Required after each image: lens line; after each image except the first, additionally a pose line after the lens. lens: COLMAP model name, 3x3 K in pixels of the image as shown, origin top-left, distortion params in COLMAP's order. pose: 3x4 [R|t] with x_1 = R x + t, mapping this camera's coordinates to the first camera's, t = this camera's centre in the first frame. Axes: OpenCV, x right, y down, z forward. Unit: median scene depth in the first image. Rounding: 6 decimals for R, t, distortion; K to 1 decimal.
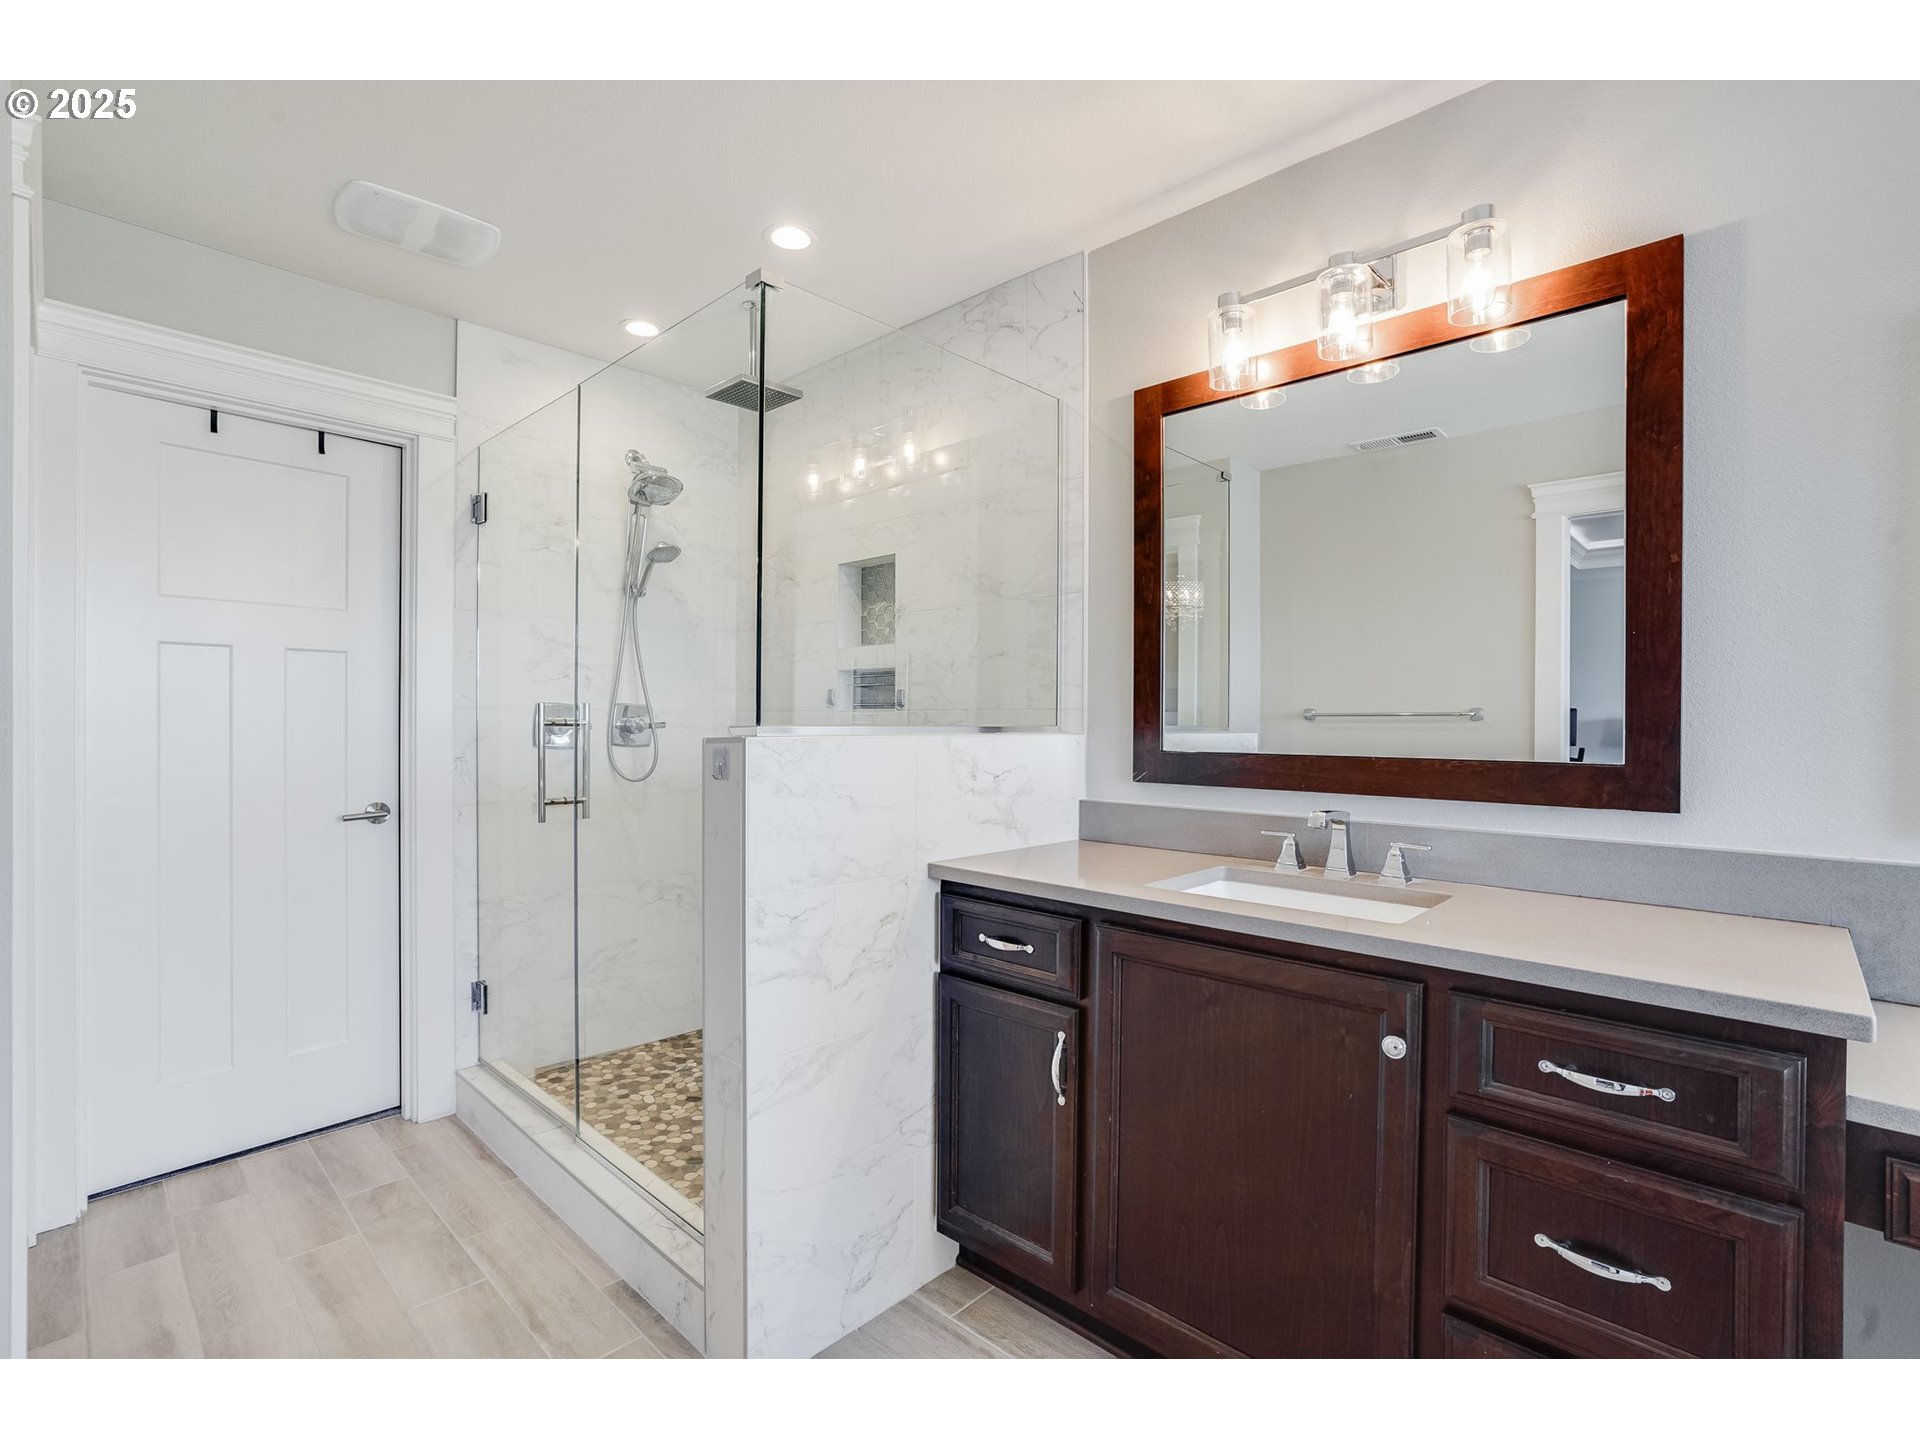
lens RADIAL K [[902.5, 0, 960.0], [0, 902.5, 720.0], [0, 0, 1]] dist [-0.037612, 0.018132]
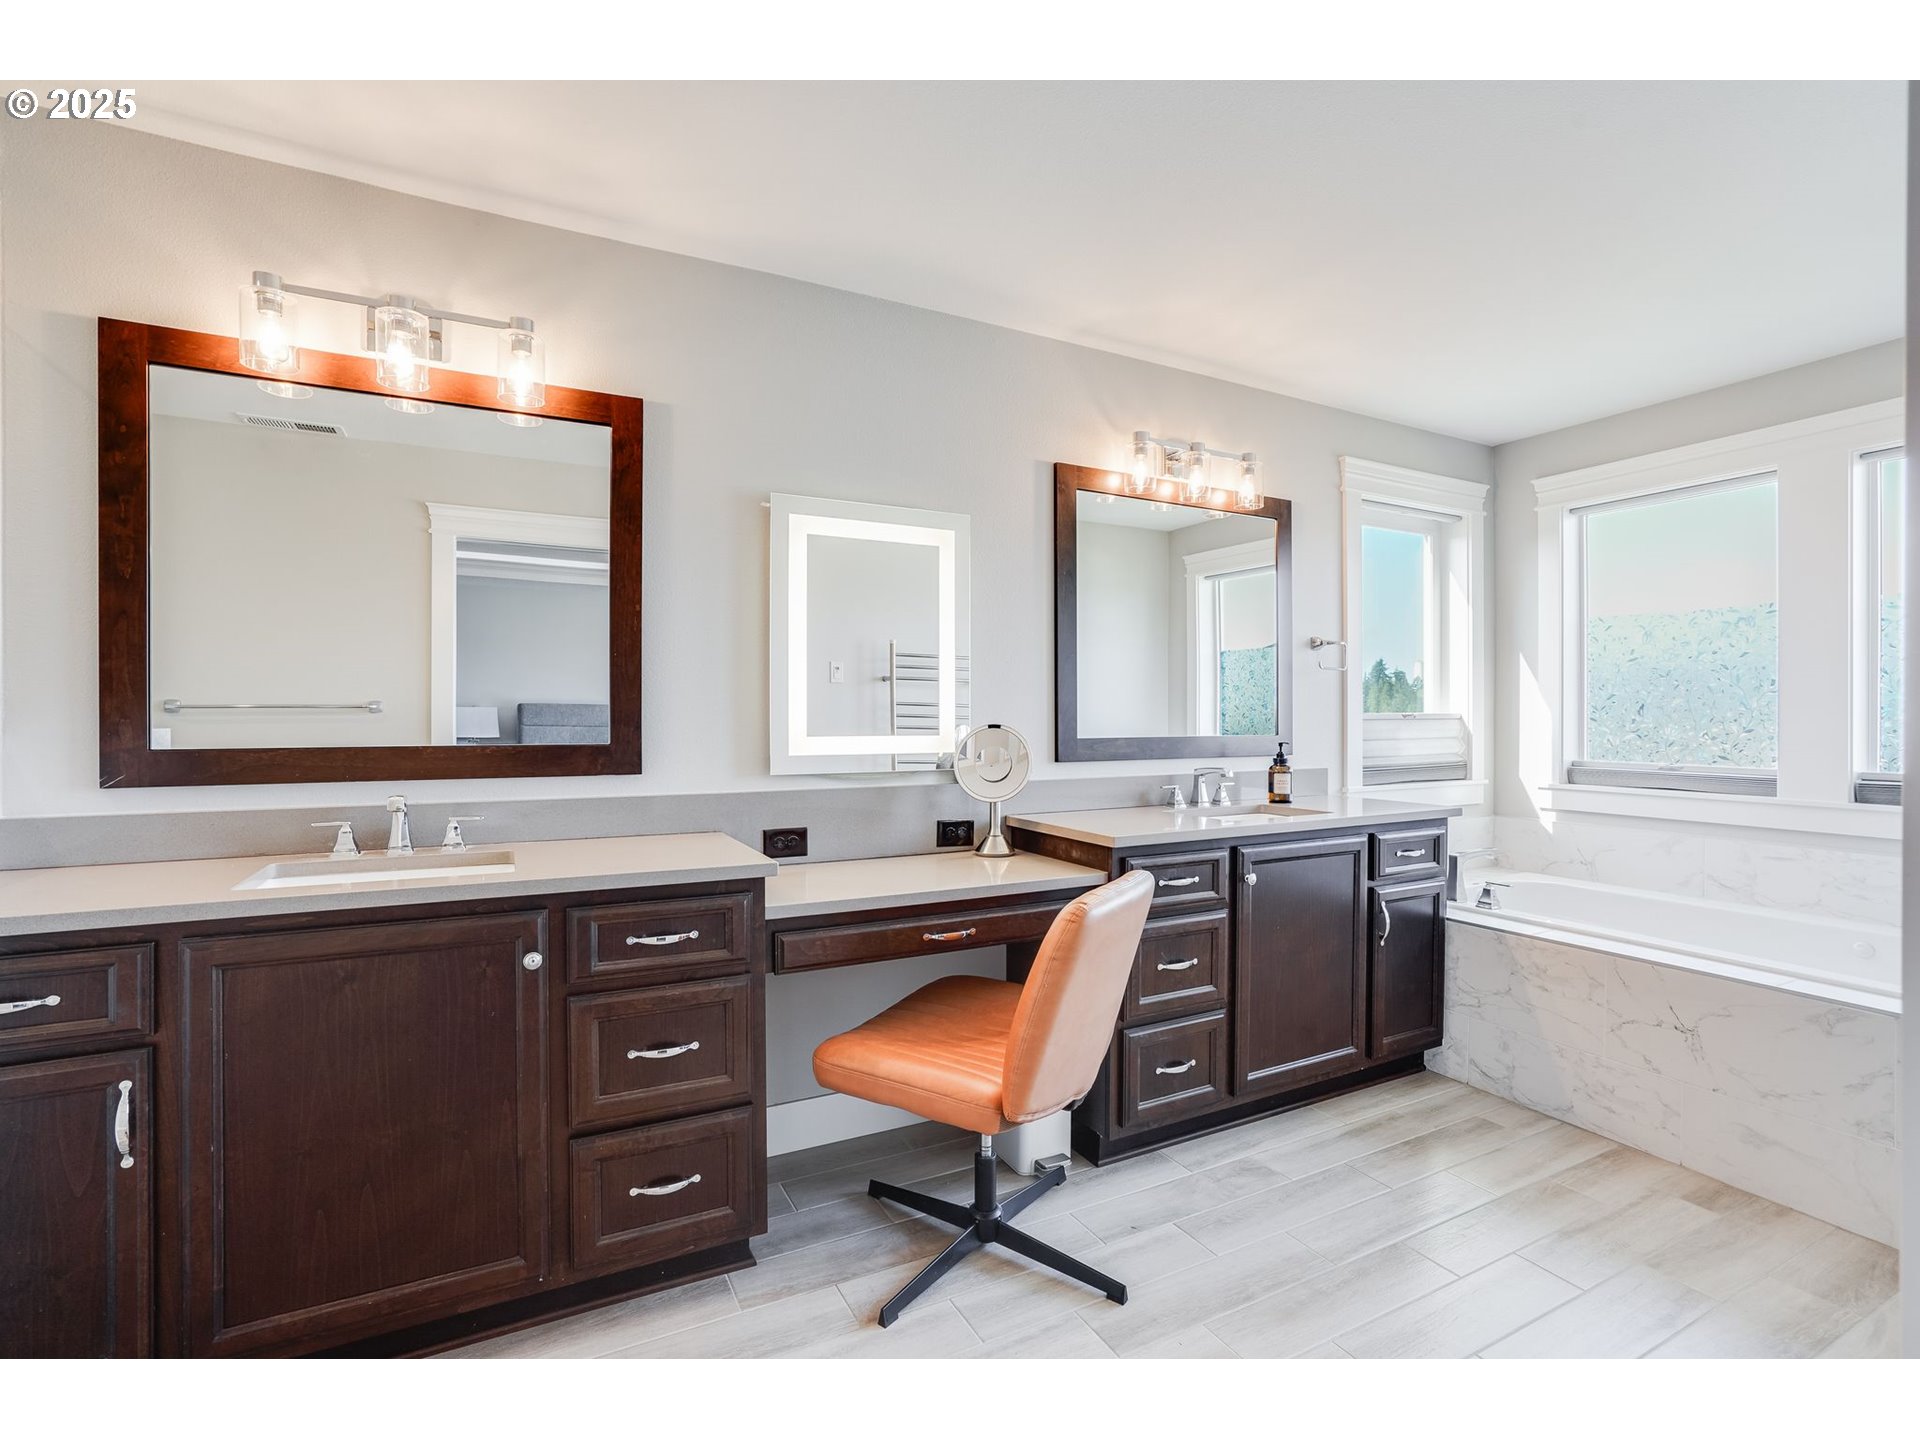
lens RADIAL K [[902.5, 0, 960.0], [0, 902.5, 720.0], [0, 0, 1]] dist [-0.037612, 0.018132]
pose [[0.311064, -0.007674, 0.950358, -0.471479], [0.003011, 0.999970, 0.007089, 0.001994], [-0.950384, 0.000656, 0.311078, -0.011674]]
